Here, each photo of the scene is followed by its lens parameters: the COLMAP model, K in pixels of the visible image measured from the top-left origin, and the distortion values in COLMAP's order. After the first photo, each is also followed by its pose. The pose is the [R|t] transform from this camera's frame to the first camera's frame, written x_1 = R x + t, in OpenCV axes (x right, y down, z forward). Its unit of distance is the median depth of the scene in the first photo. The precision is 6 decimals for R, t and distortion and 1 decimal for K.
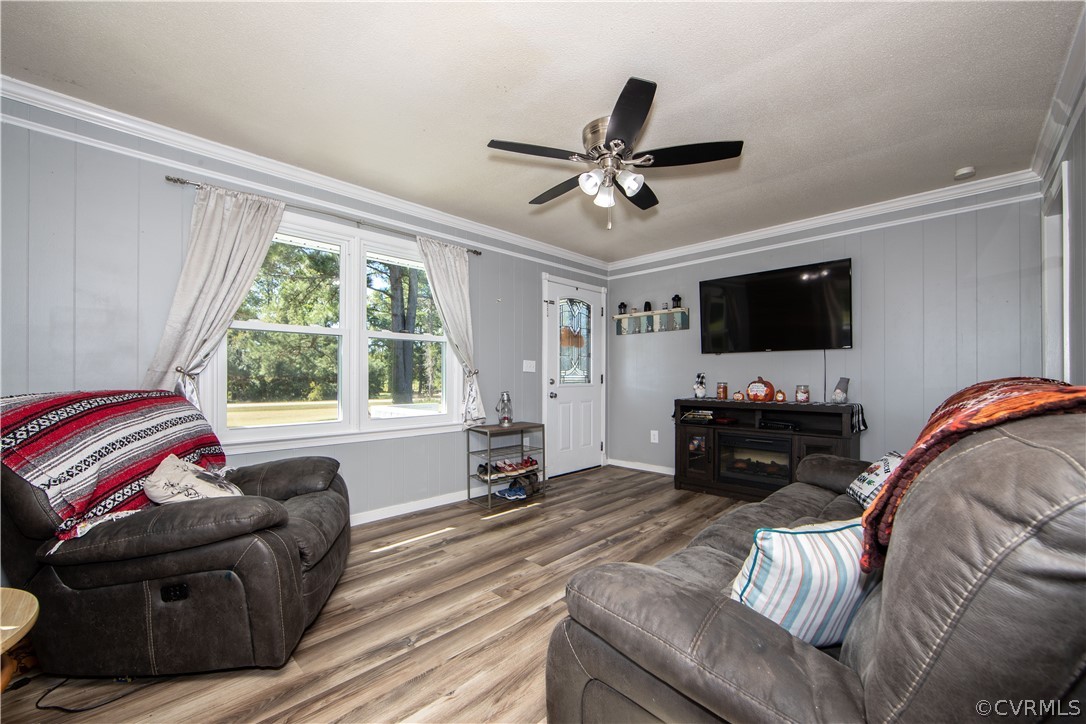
lens RADIAL K [[432.3, 0, 541.1], [0, 432.3, 366.4], [0, 0, 1]] dist [-0.010771, 0.000191]
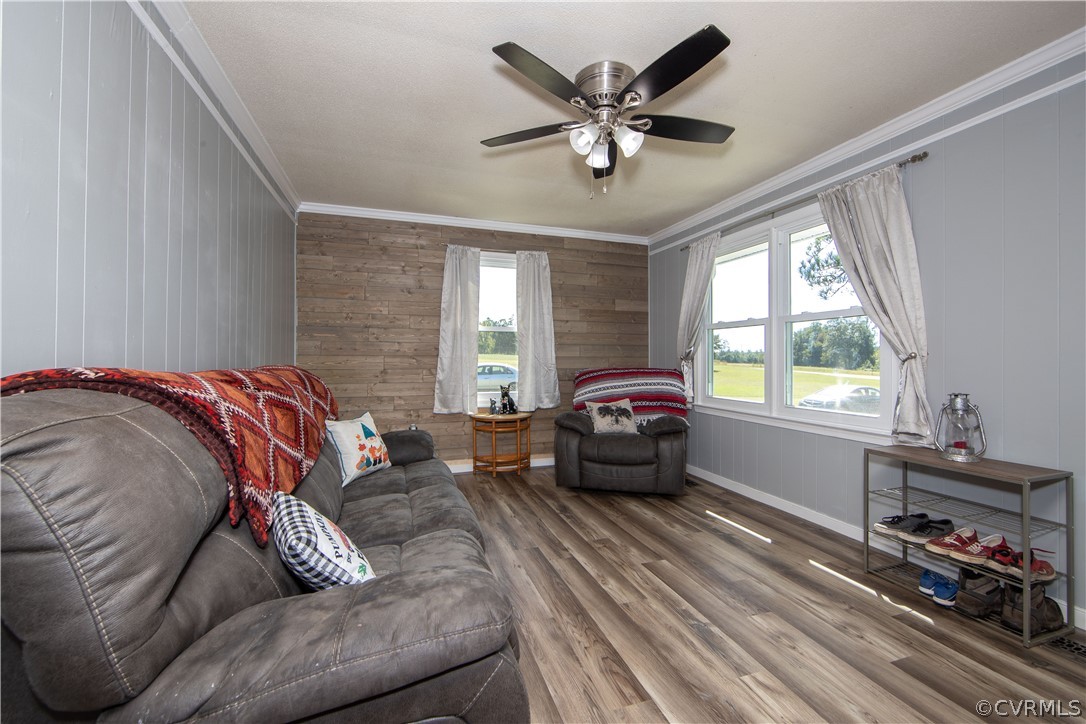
lens RADIAL K [[438.2, 0, 543.8], [0, 438.2, 348.1], [0, 0, 1]] dist [-0.000435, 0.000045]
pose [[-0.450097, -0.025734, -0.892609, 0.792012], [0.020662, 0.999017, -0.039220, 0.018426], [0.892741, -0.036096, -0.449122, 1.023519]]
